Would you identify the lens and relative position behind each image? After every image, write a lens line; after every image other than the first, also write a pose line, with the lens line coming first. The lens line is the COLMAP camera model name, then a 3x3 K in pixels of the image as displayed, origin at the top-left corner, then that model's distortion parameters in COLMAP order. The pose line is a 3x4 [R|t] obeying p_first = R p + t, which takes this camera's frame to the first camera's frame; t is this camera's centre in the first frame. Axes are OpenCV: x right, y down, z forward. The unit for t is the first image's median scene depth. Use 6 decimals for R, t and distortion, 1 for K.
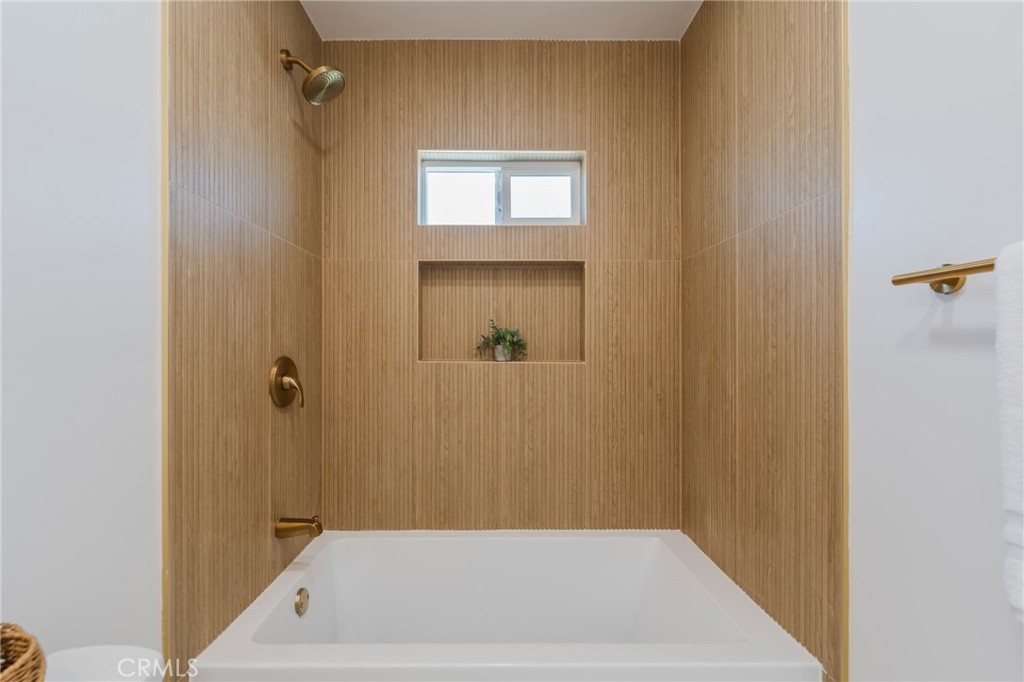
lens RADIAL K [[406.7, 0, 493.0], [0, 406.7, 350.0], [0, 0, 1]] dist [-0.002714, -0.000452]
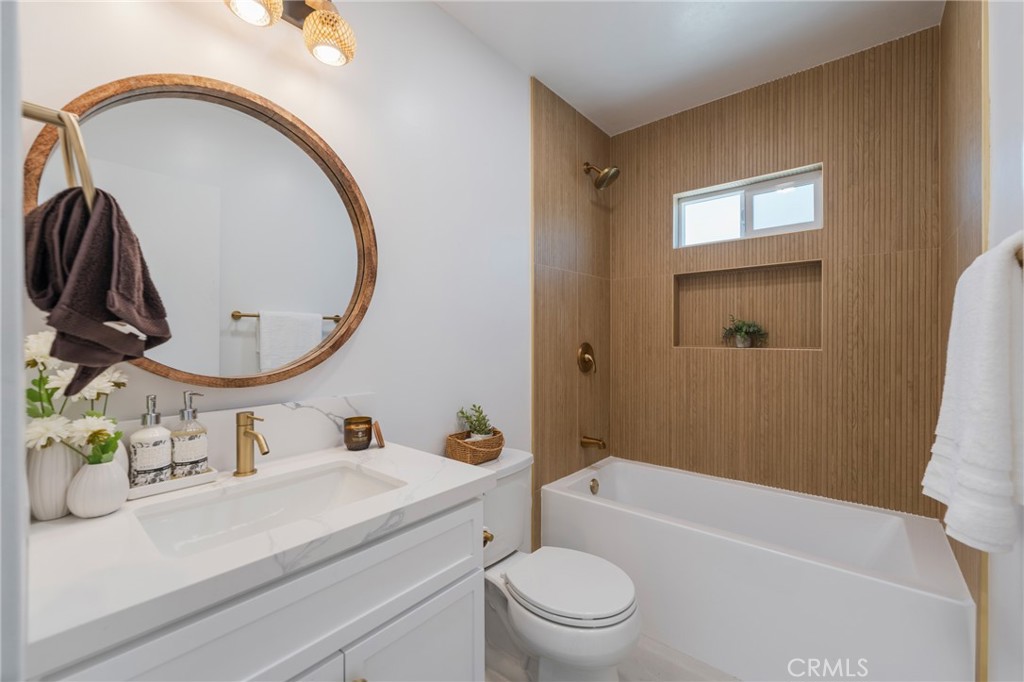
lens RADIAL K [[406.7, 0, 515.5], [0, 406.7, 340.0], [0, 0, 1]] dist [-0.002714, -0.000452]
pose [[0.762575, -0.000256, -0.646900, 0.307943], [0.000363, 1.000000, 0.000032, 0.003878], [0.646900, -0.000259, 0.762575, -0.416240]]
